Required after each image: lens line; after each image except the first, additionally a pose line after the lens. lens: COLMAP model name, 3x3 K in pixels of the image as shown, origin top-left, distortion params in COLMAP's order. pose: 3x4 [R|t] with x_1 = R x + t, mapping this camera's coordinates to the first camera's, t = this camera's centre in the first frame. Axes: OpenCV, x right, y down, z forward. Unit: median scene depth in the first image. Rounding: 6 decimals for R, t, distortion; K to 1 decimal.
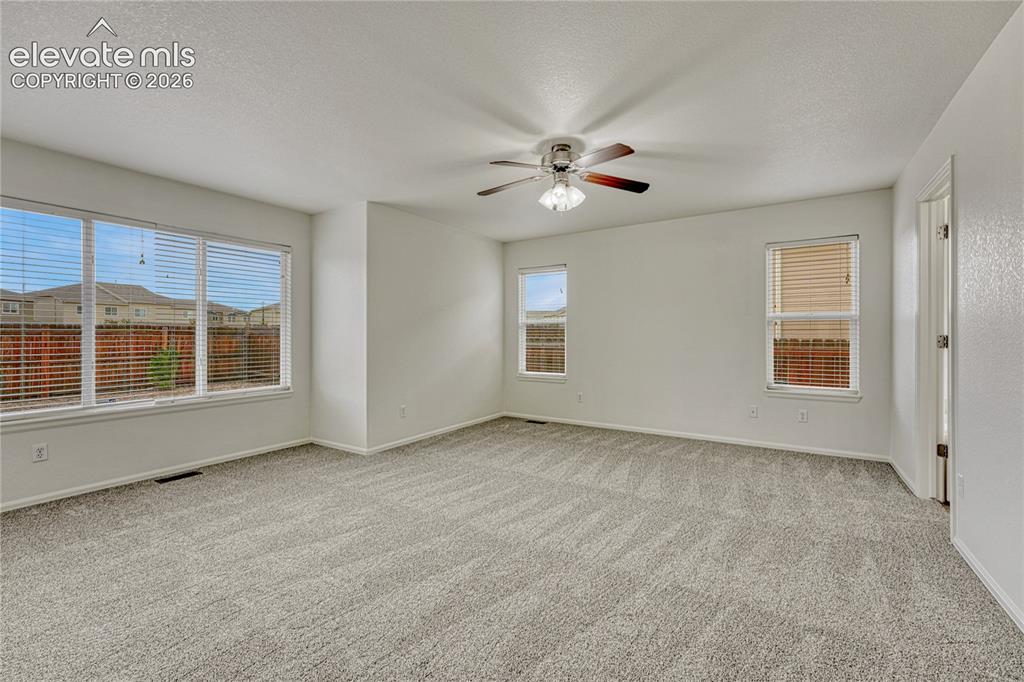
lens RADIAL K [[435.9, 0, 512.0], [0, 435.9, 341.0], [0, 0, 1]] dist [-0.000665, -0.000261]
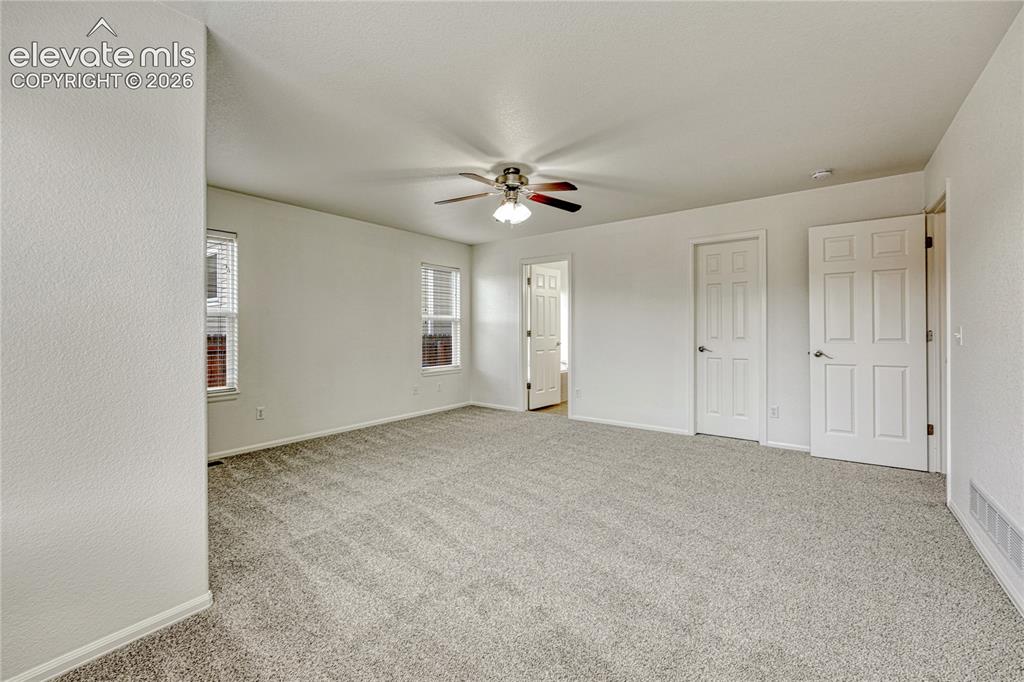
lens RADIAL K [[435.9, 0, 512.0], [0, 435.9, 341.0], [0, 0, 1]] dist [-0.000665, -0.000261]
pose [[0.048763, -0.022865, 0.998549, -1.035289], [0.017640, 0.999602, 0.022028, -0.010672], [-0.998655, 0.016540, 0.049147, 0.925440]]
